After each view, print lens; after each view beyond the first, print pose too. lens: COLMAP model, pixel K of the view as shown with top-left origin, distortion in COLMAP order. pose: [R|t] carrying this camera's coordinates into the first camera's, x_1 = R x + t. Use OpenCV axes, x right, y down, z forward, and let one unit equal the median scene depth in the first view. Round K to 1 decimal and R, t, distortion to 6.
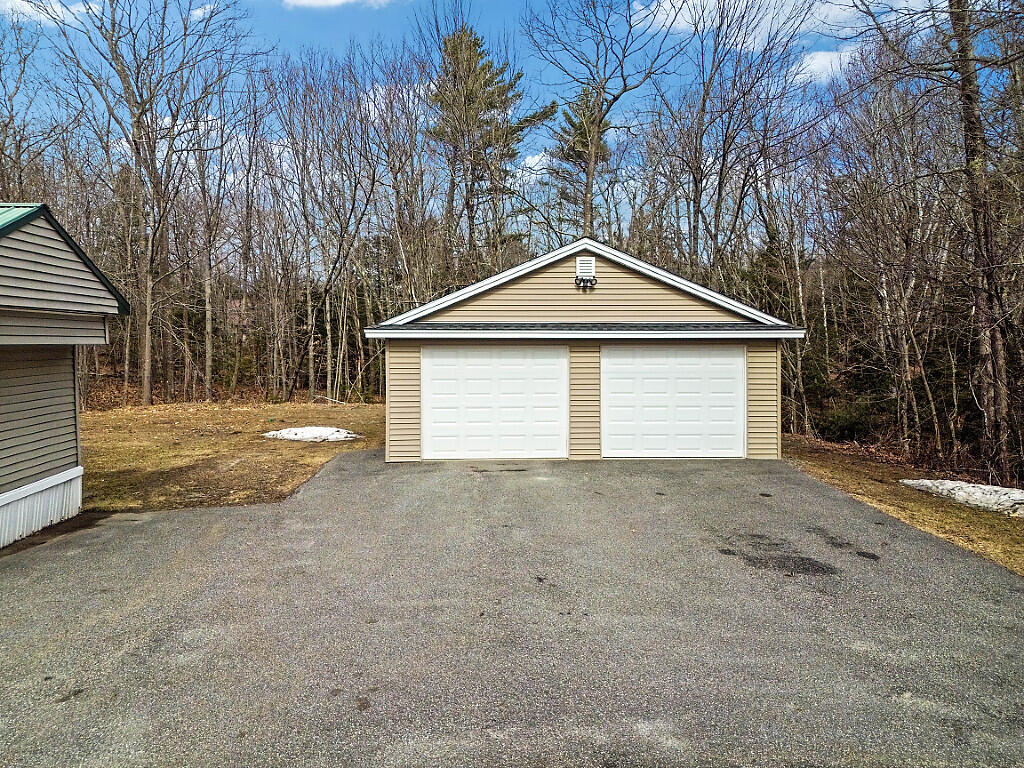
lens RADIAL K [[721.9, 0, 513.5], [0, 721.9, 347.4], [0, 0, 1]] dist [0.039204, -0.002059]
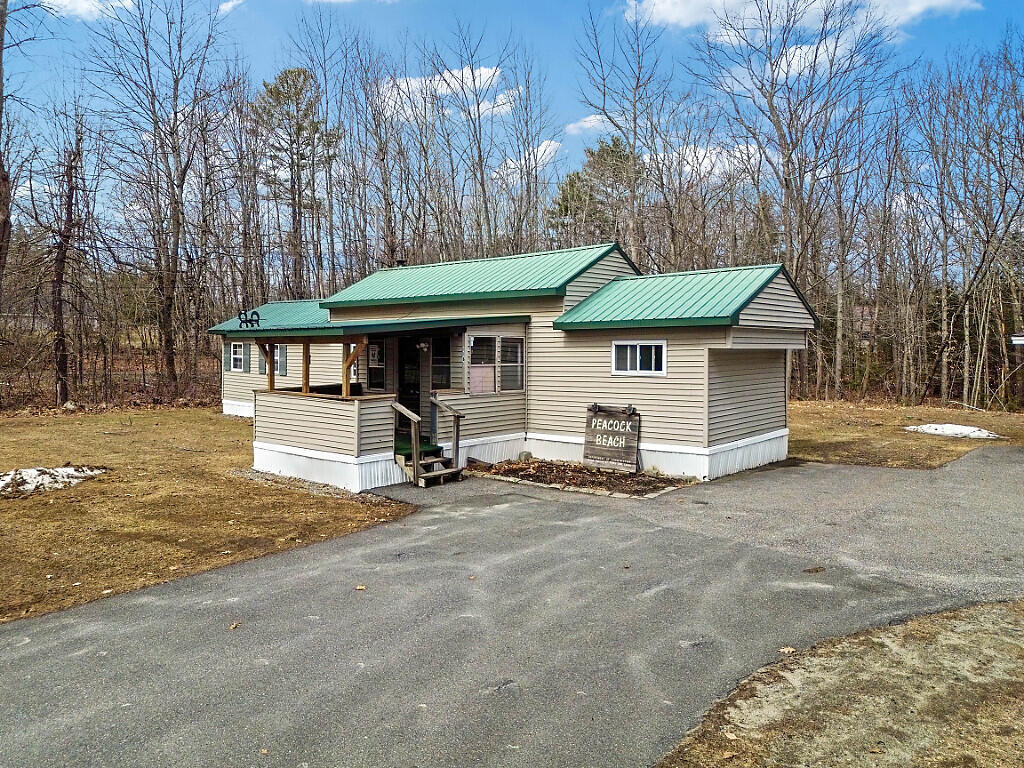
lens RADIAL K [[715.4, 0, 511.9], [0, 715.4, 380.1], [0, 0, 1]] dist [0.085756, -0.094051]
pose [[0.695648, 0.032987, -0.717625, 0.068037], [-0.007144, 0.999213, 0.039006, 0.004249], [0.718347, -0.022008, 0.695337, -0.345362]]
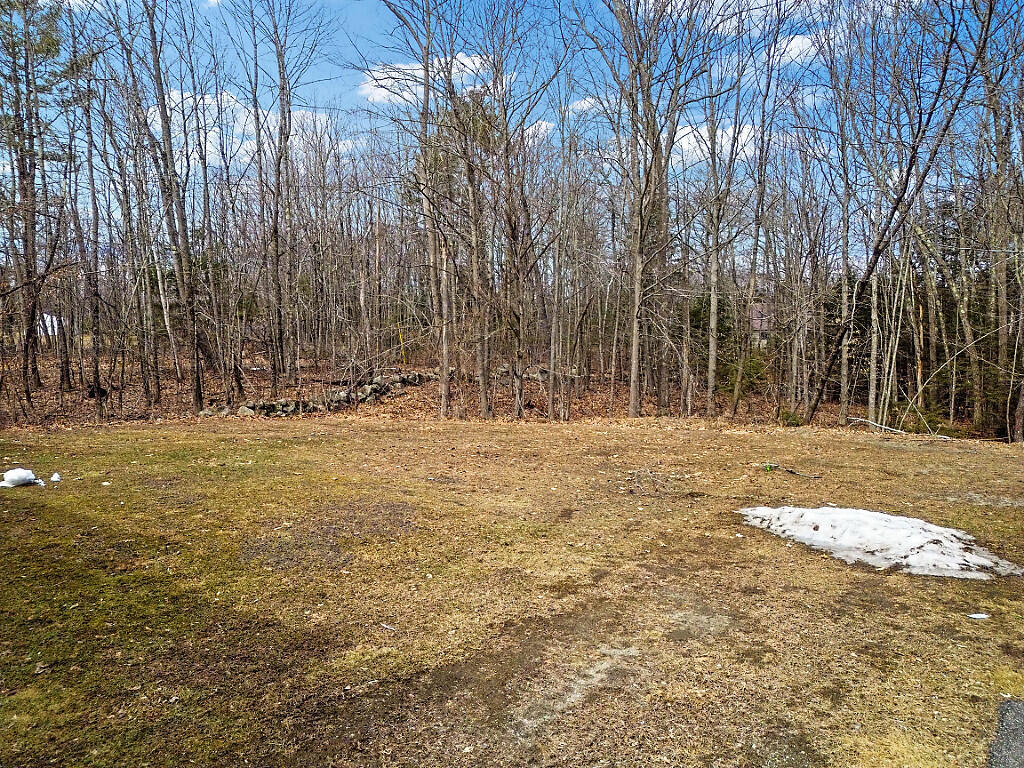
lens RADIAL K [[701.2, 0, 514.0], [0, 701.2, 400.7], [0, 0, 1]] dist [0.075531, -0.081710]
pose [[0.763261, 0.046038, -0.644448, -0.232008], [-0.005616, 0.997893, 0.064635, 0.029835], [0.646066, -0.045714, 0.761912, 0.776683]]
